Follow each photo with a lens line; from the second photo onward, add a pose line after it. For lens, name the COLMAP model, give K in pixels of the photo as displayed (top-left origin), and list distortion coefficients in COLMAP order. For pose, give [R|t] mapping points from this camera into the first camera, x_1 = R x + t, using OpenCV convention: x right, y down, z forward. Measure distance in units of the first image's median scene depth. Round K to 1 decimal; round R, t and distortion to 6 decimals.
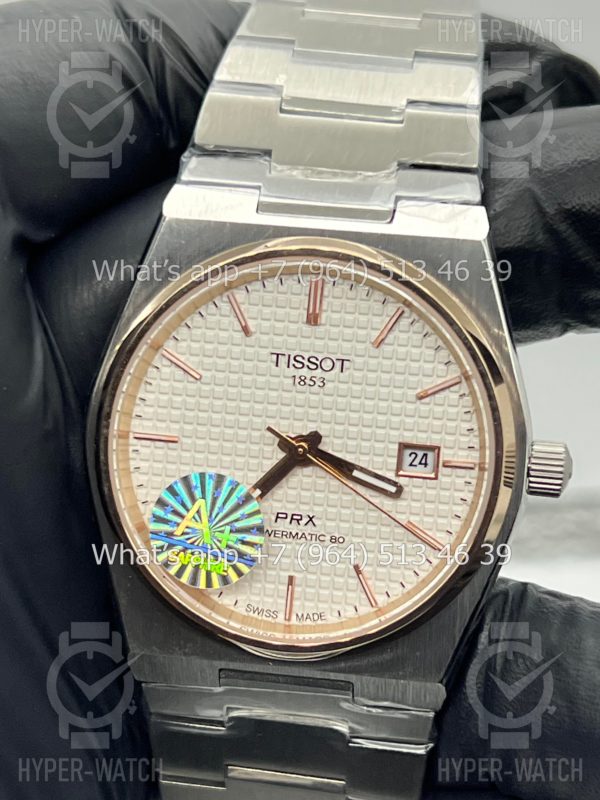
lens RADIAL K [[1843.9, 0, 296.2], [0, 1843.9, 427.6], [0, 0, 1]] dist [0.122019, 0.000000]
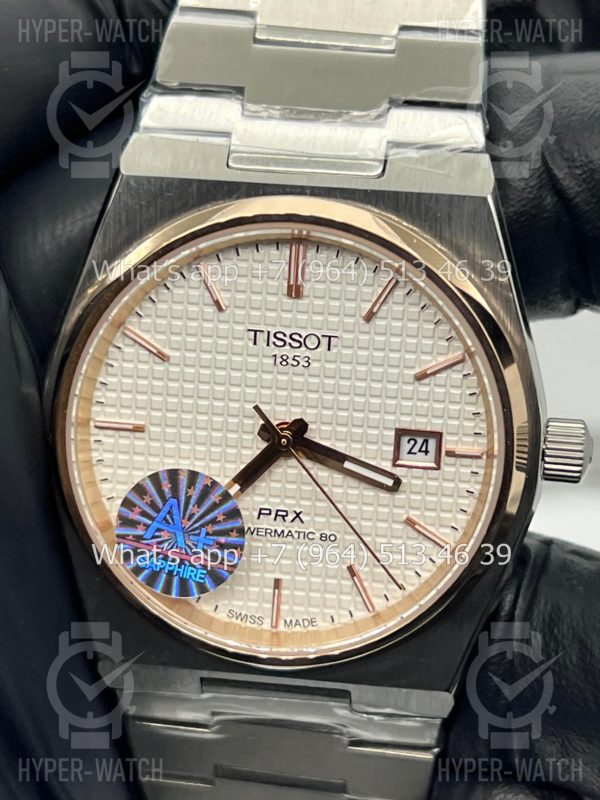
lens RADIAL K [[1843.9, 0, 304.6], [0, 1843.9, 380.2], [0, 0, 1]] dist [0.122019, 0.000000]
pose [[0.999716, -0.022951, -0.006458, 0.018382], [0.023470, 0.995006, 0.097019, -0.100730], [0.004199, -0.097143, 0.995262, 0.125268]]
